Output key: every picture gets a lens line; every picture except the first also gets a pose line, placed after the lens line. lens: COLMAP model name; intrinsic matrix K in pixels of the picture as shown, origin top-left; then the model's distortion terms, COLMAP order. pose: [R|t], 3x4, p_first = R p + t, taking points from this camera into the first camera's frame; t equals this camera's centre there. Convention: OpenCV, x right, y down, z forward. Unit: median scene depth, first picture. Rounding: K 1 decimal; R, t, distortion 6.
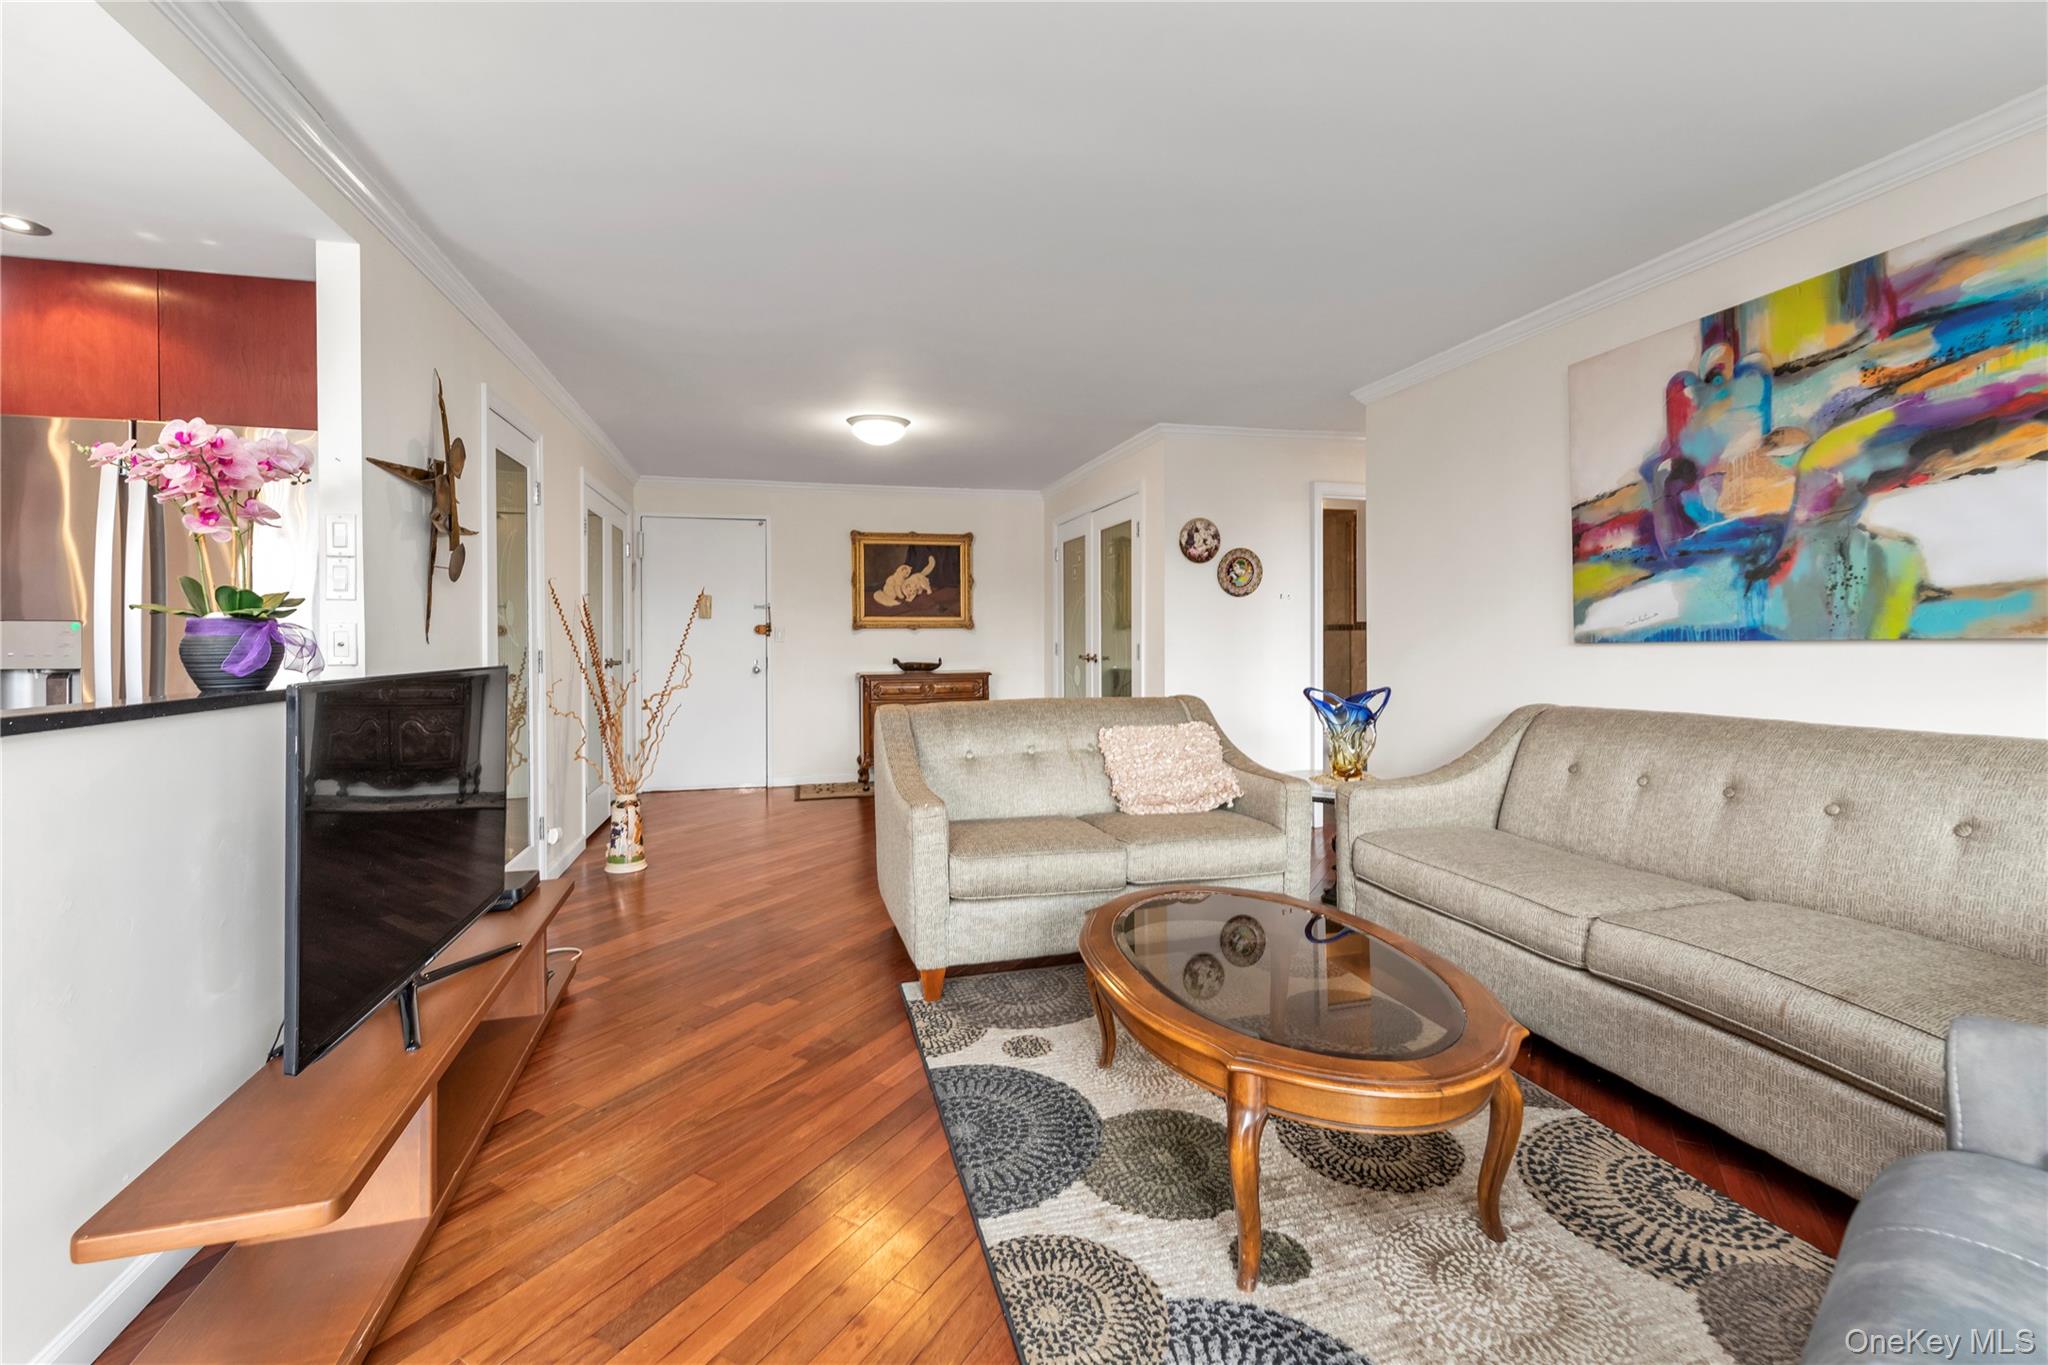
lens RADIAL K [[890.5, 0, 1021.0], [0, 890.5, 643.8], [0, 0, 1]] dist [0.000169, -0.000631]
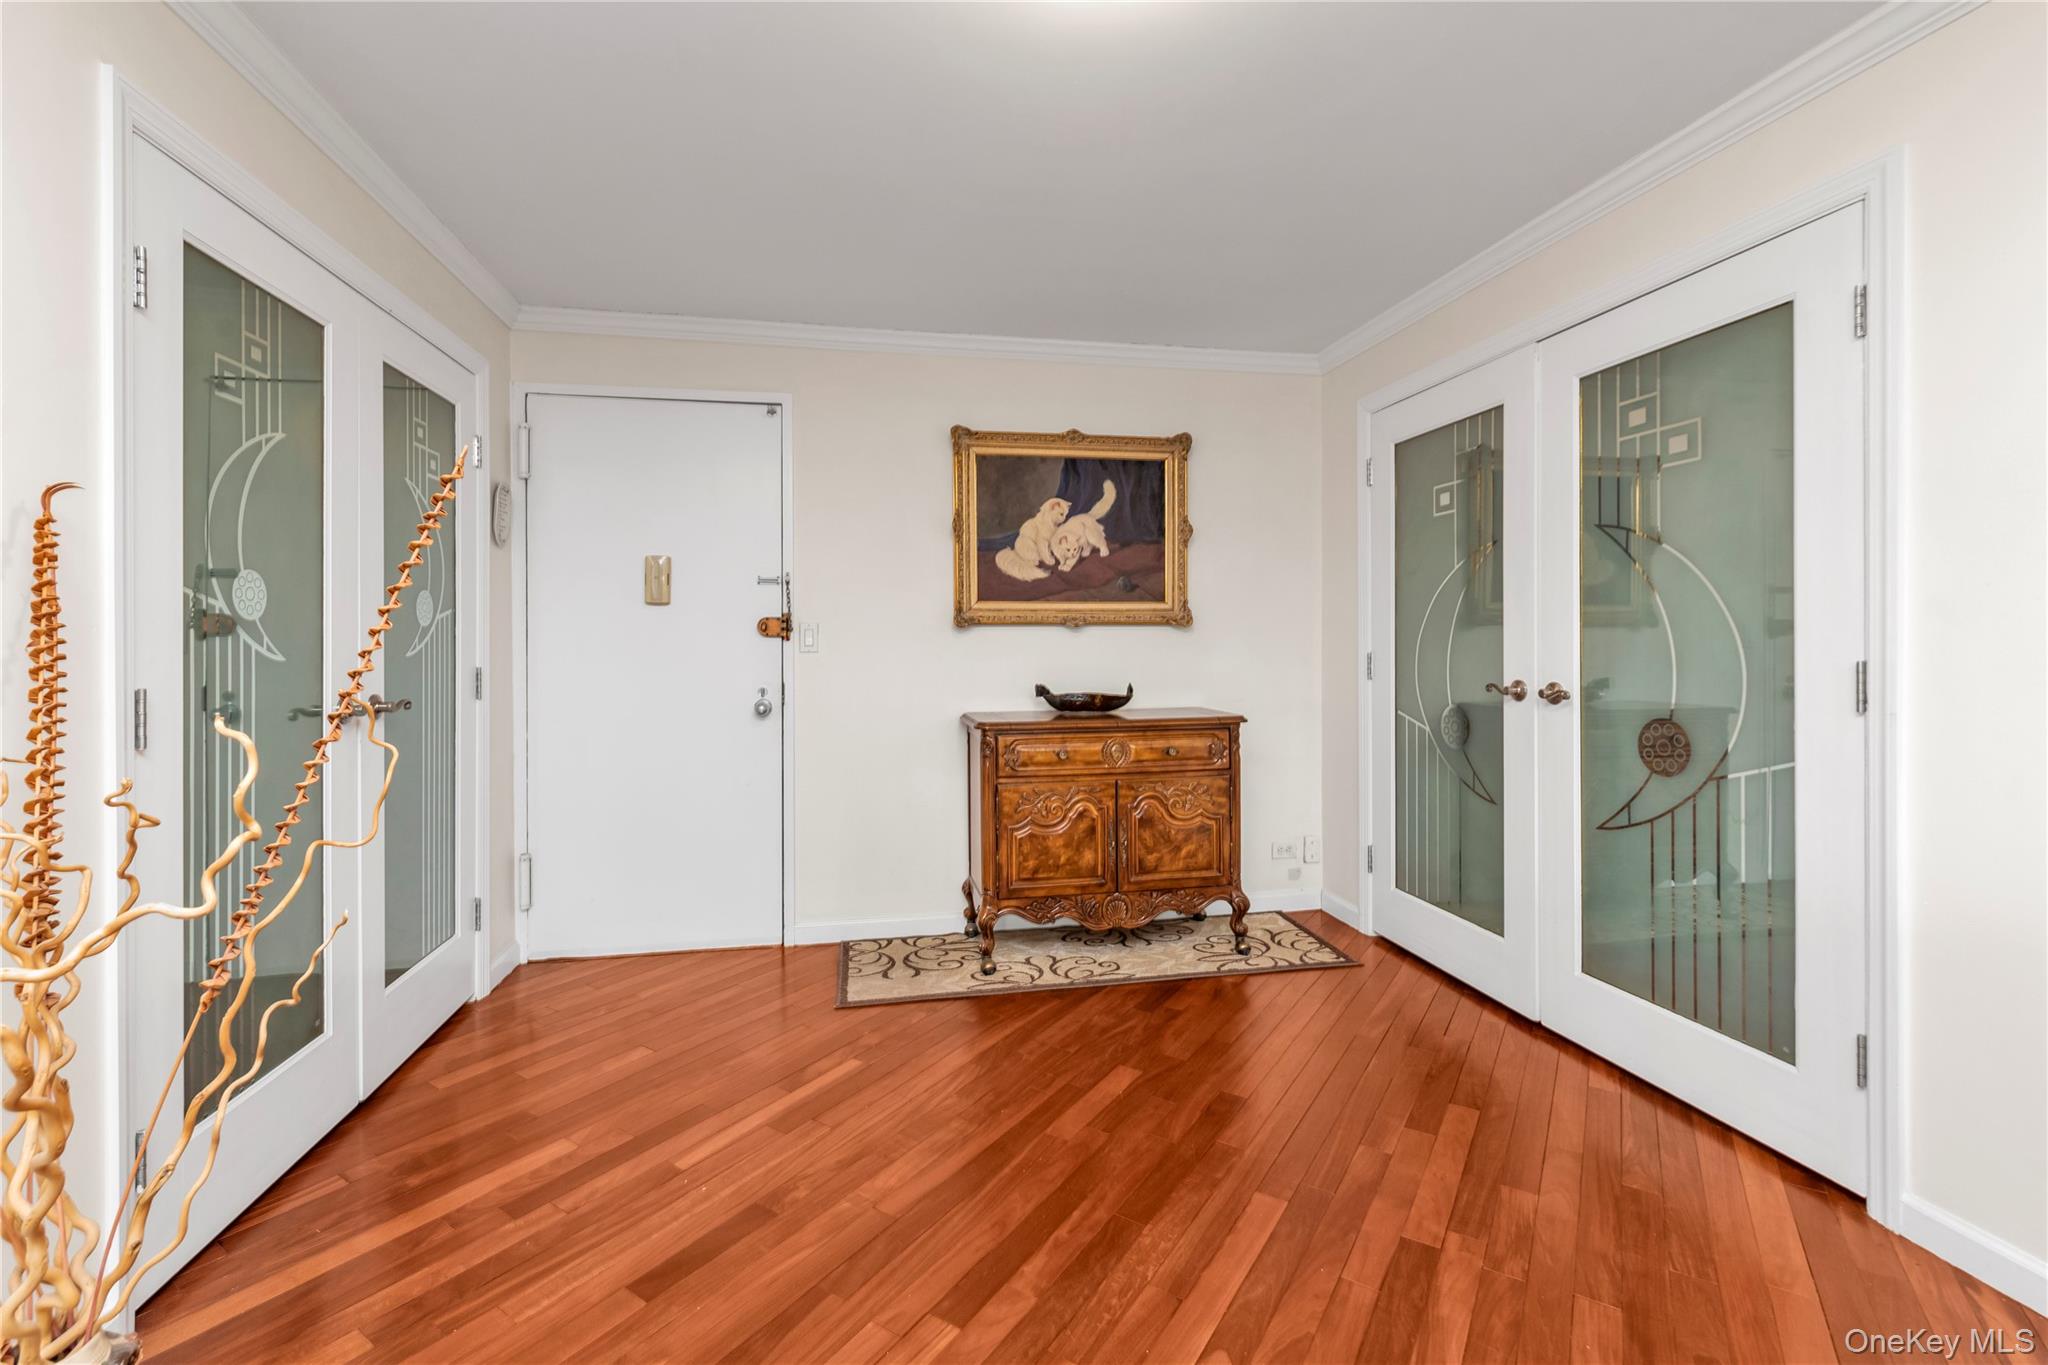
lens RADIAL K [[890.5, 0, 1021.0], [0, 890.5, 643.8], [0, 0, 1]] dist [0.000169, -0.000631]
pose [[0.997474, -0.001243, -0.071019, -0.115765], [0.000672, 0.999967, -0.008066, -0.002701], [0.071027, 0.007997, 0.997442, 0.503305]]
